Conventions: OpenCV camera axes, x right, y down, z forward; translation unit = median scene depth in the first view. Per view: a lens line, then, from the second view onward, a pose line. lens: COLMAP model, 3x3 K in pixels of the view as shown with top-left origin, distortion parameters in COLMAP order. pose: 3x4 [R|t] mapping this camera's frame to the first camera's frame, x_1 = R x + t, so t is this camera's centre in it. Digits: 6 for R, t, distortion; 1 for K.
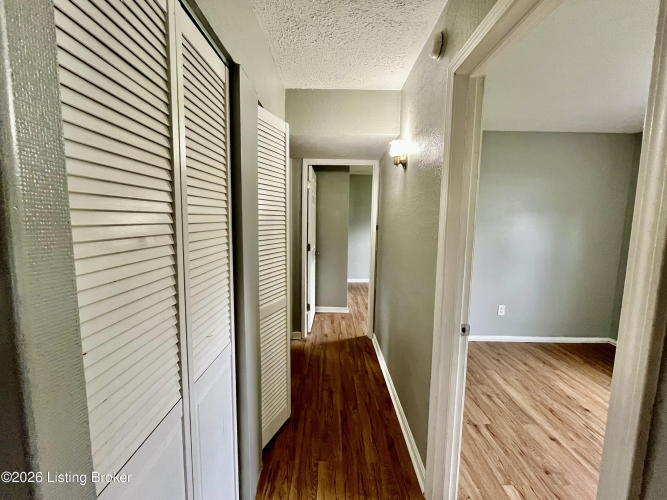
lens RADIAL K [[275.4, 0, 329.5], [0, 275.4, 248.6], [0, 0, 1]] dist [-0.002164, -0.000619]
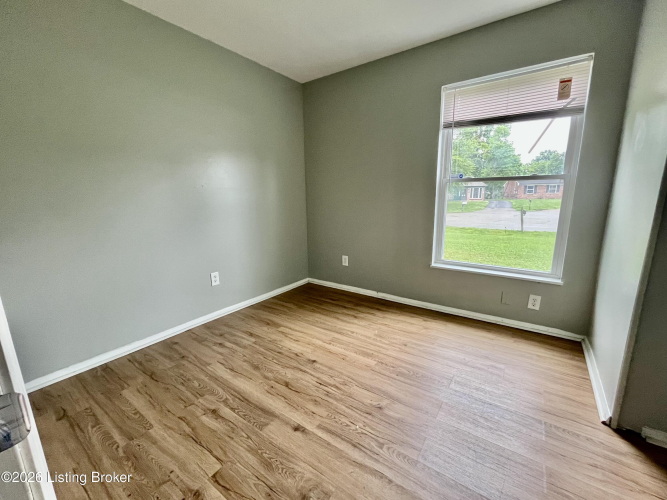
lens RADIAL K [[275.4, 0, 332.2], [0, 275.4, 250.0], [0, 0, 1]] dist [-0.002164, -0.000619]
pose [[0.569644, -0.176448, 0.802728, 0.250298], [0.106394, 0.984296, 0.140858, 0.085021], [-0.814976, 0.005166, 0.579471, 0.344331]]
